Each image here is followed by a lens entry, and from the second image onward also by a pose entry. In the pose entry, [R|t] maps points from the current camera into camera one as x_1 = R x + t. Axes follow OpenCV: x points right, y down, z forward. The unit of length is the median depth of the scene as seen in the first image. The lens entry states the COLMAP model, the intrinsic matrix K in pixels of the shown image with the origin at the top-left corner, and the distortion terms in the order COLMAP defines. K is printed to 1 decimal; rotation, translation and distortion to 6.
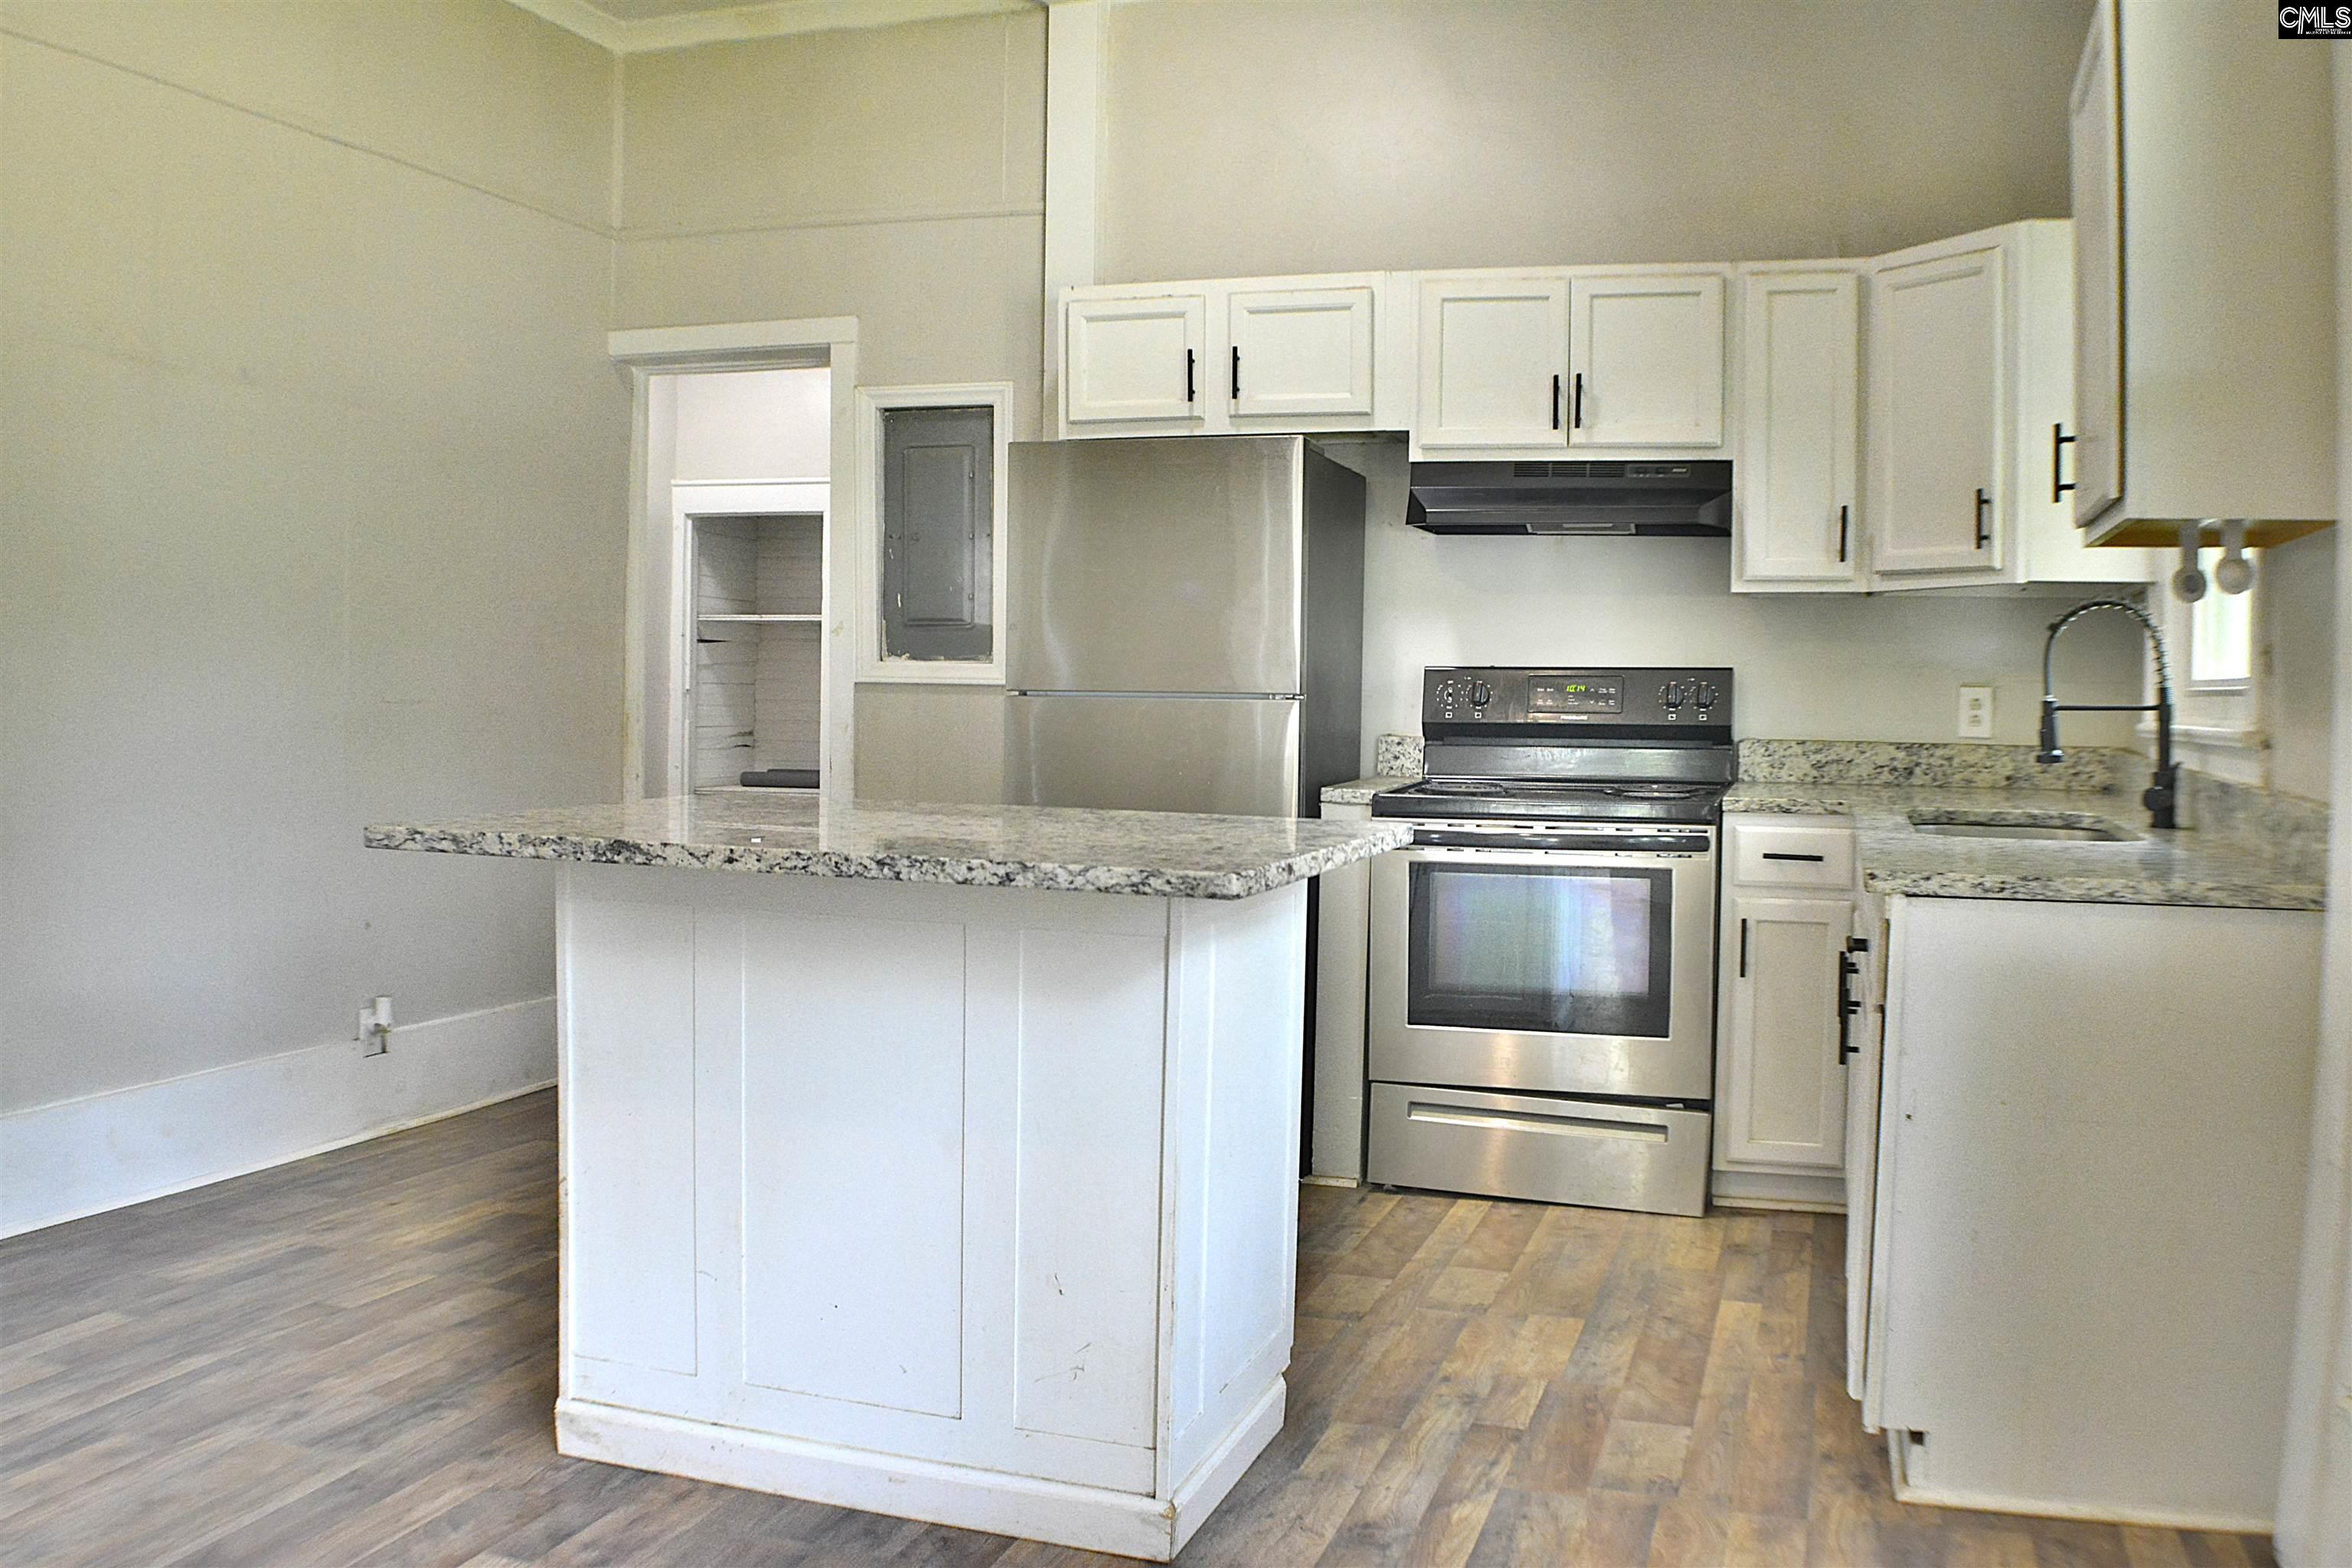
lens RADIAL K [[2064.8, 0, 1172.7], [0, 2064.8, 790.5], [0, 0, 1]] dist [-0.147276, 0.026748]
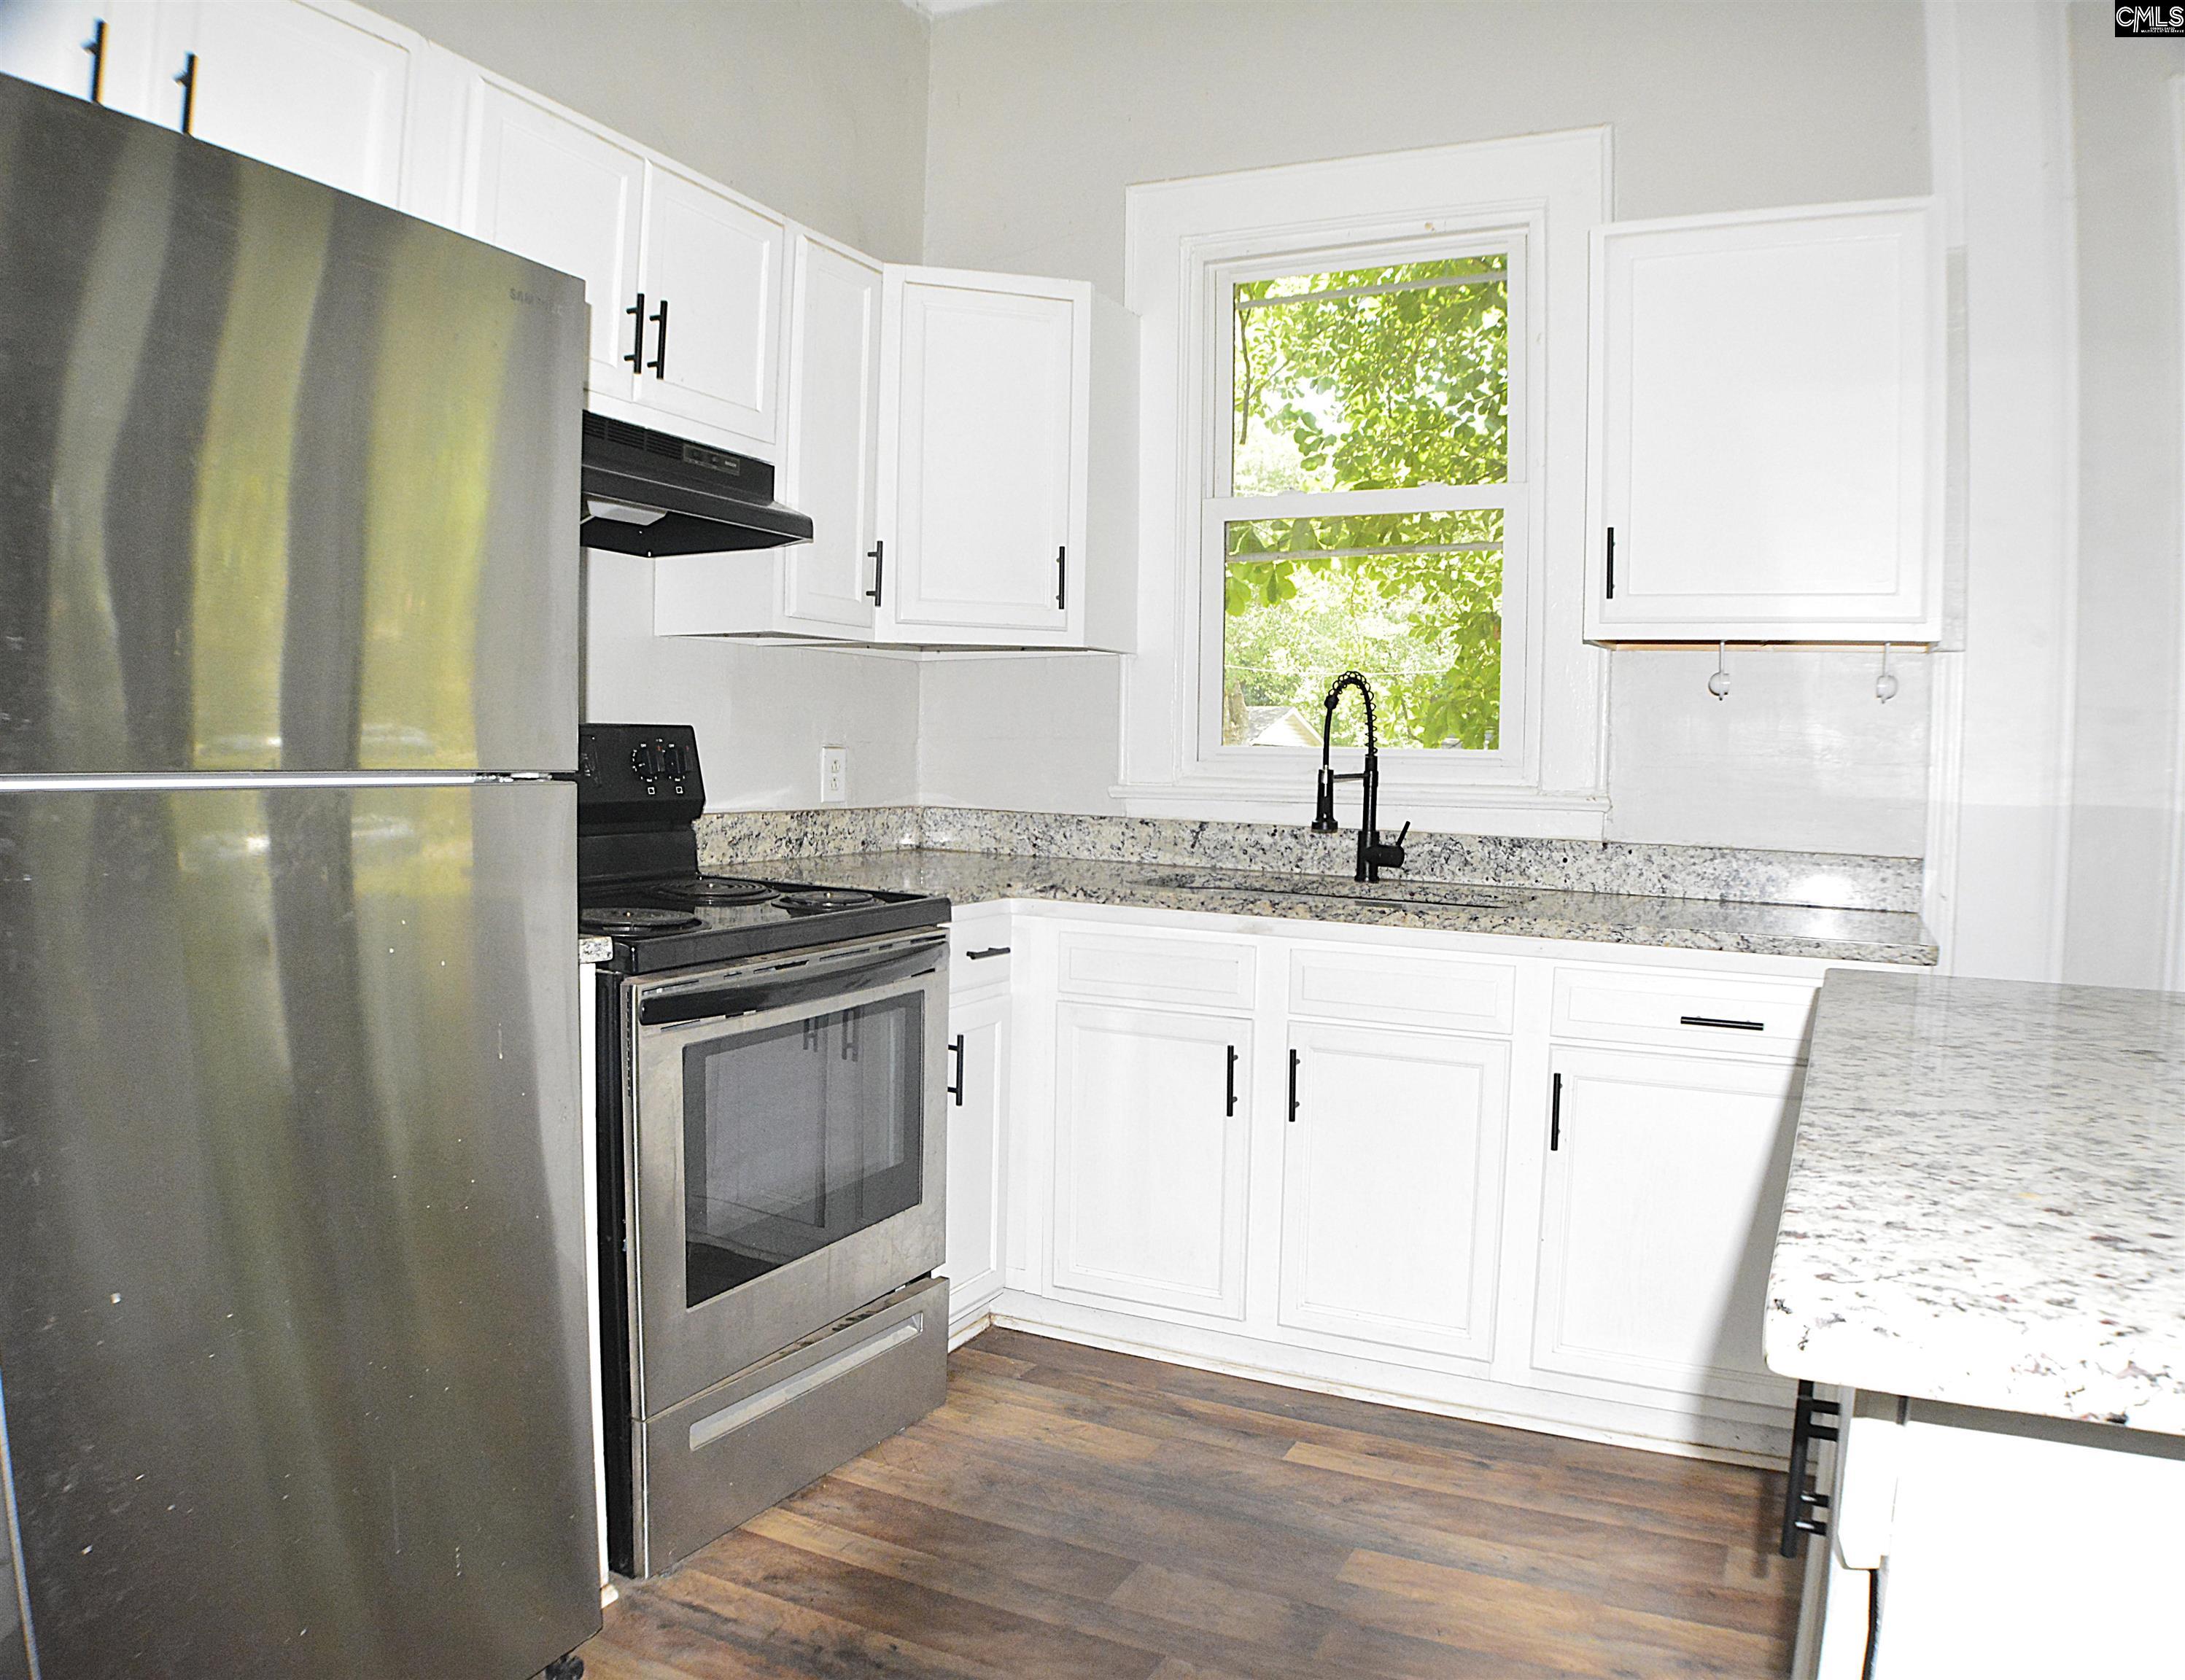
lens RADIAL K [[1539.0, 0, 1103.9], [0, 1539.0, 842.3], [0, 0, 1]] dist [-0.107648, -0.002704]
pose [[0.140064, -0.062518, 0.988167, -0.390385], [0.036203, 0.997661, 0.057987, -0.059110], [-0.989480, 0.027653, 0.142000, 1.028422]]
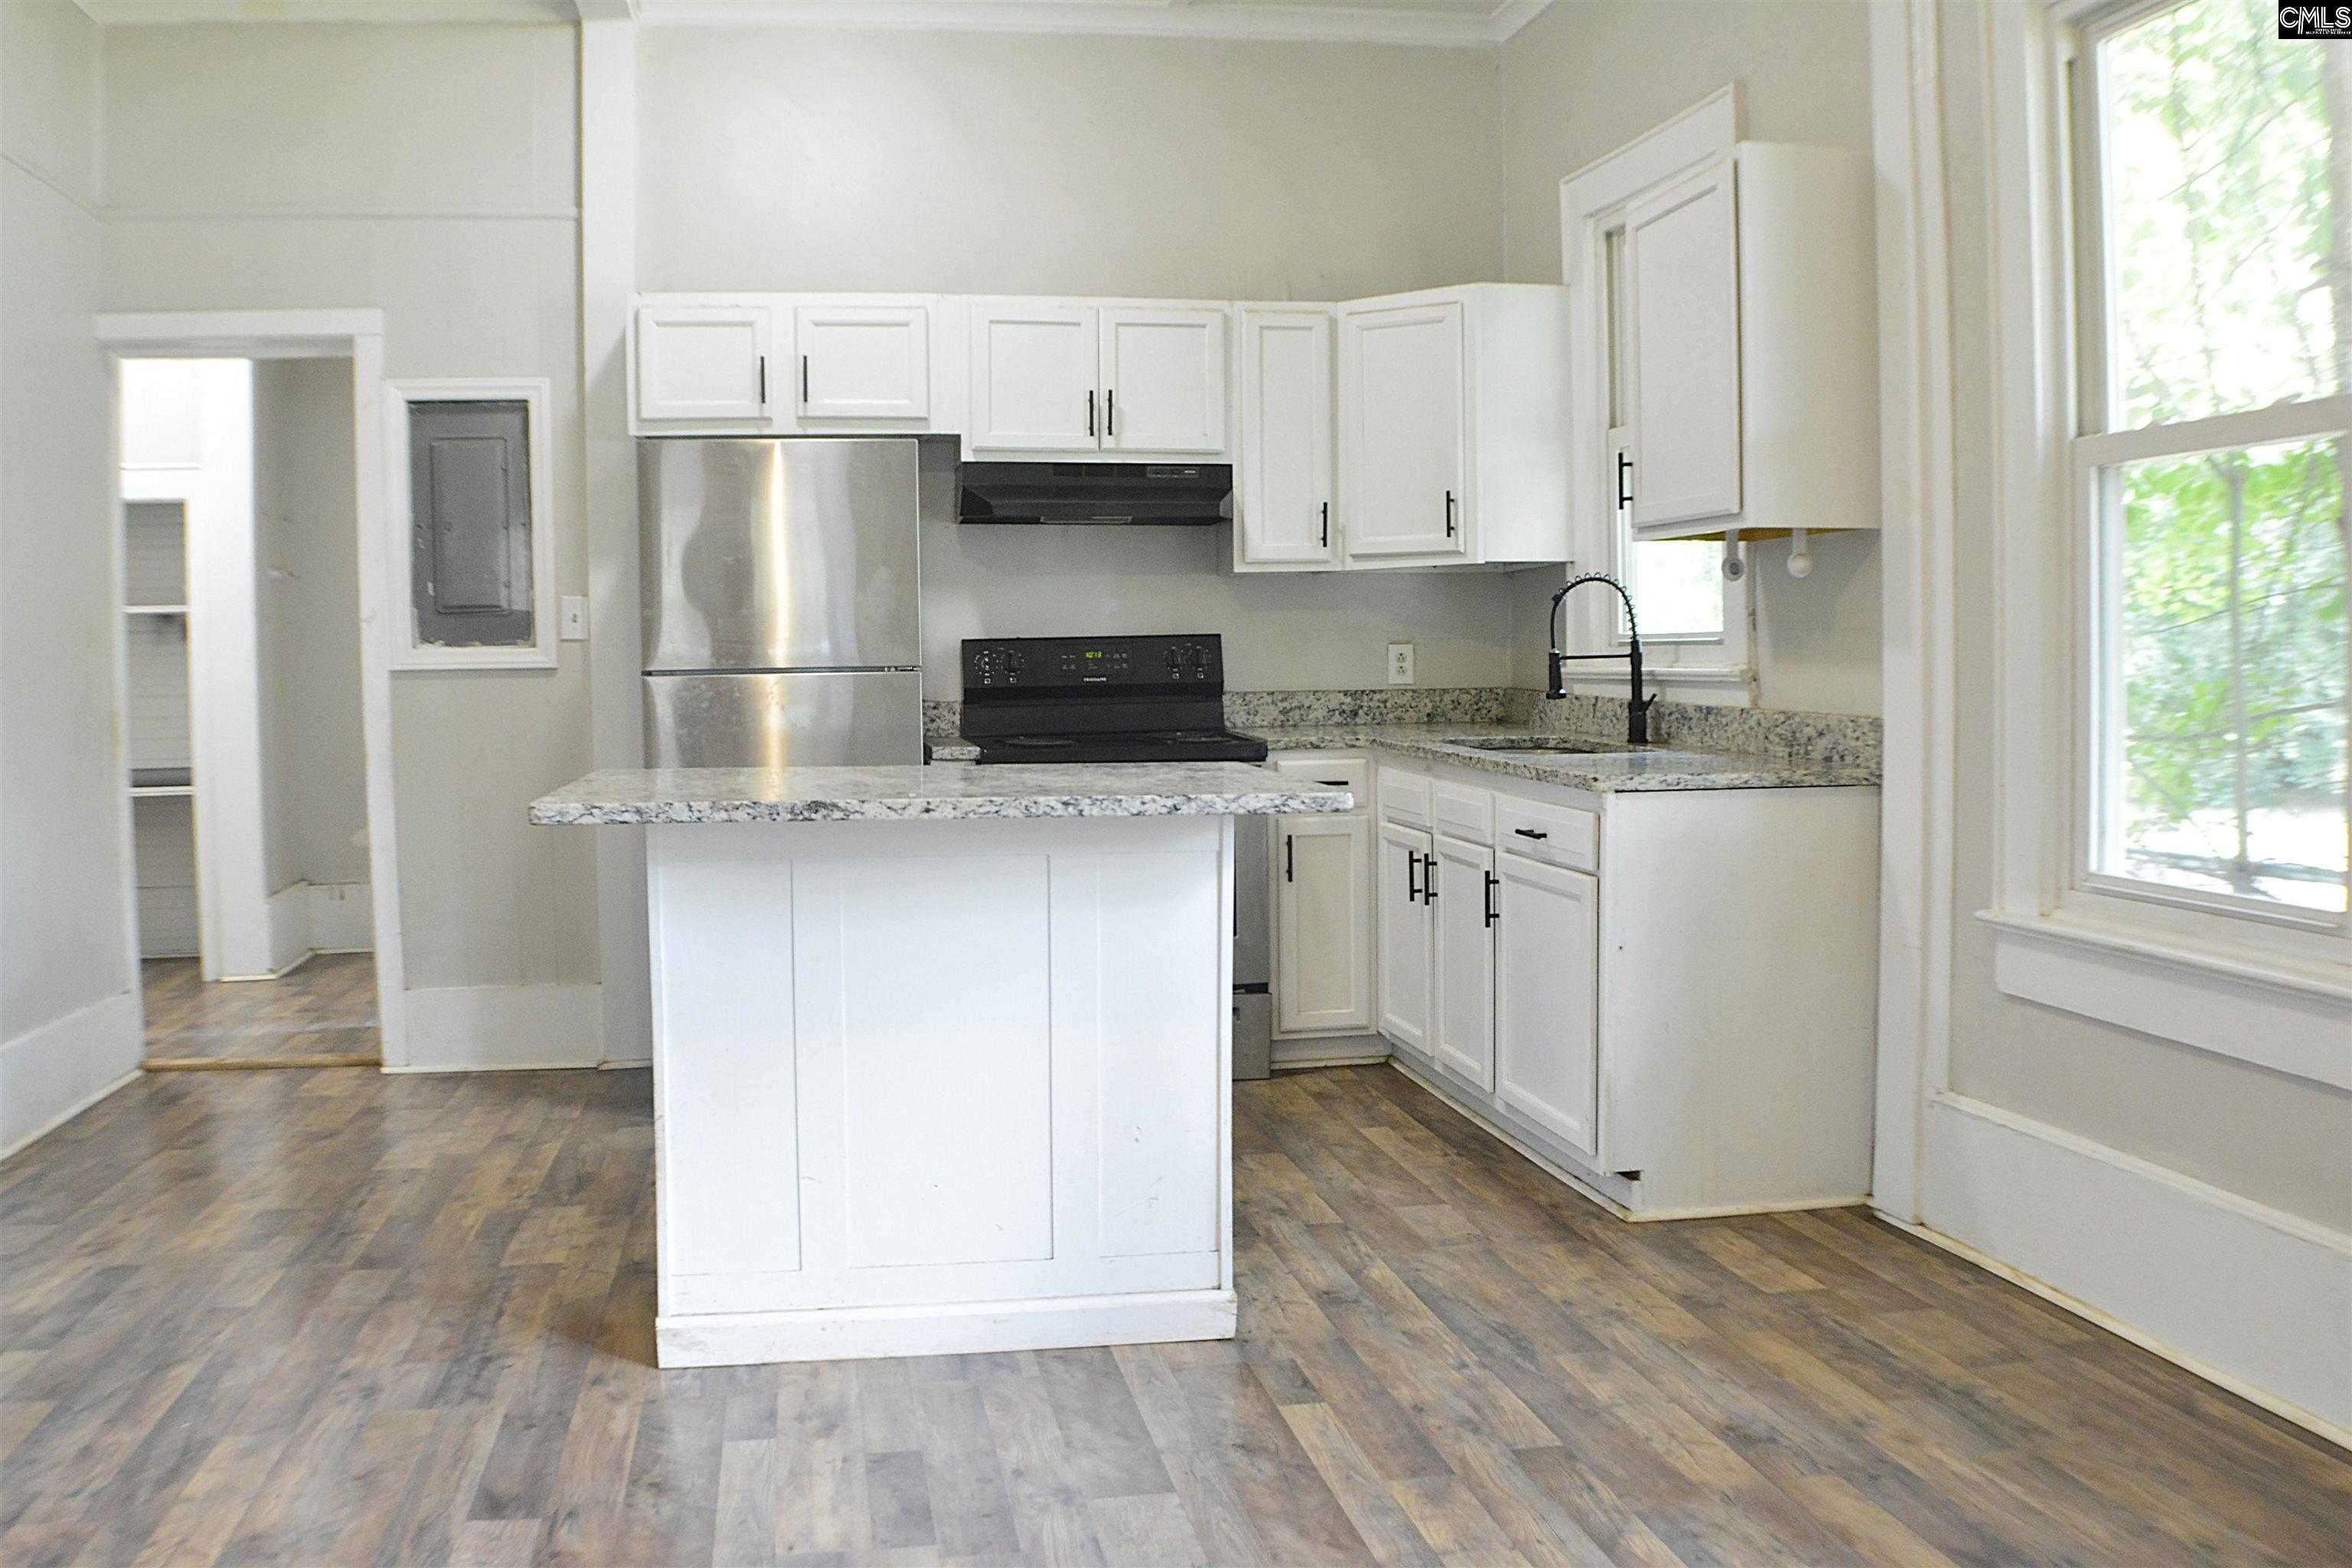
lens RADIAL K [[2064.8, 0, 1162.8], [0, 2064.8, 797.4], [0, 0, 1]] dist [-0.147276, 0.026748]
pose [[0.880207, -0.057725, 0.471066, -0.459893], [0.049296, 0.998327, 0.030224, -0.002441], [-0.472022, -0.003382, 0.881580, -0.090127]]
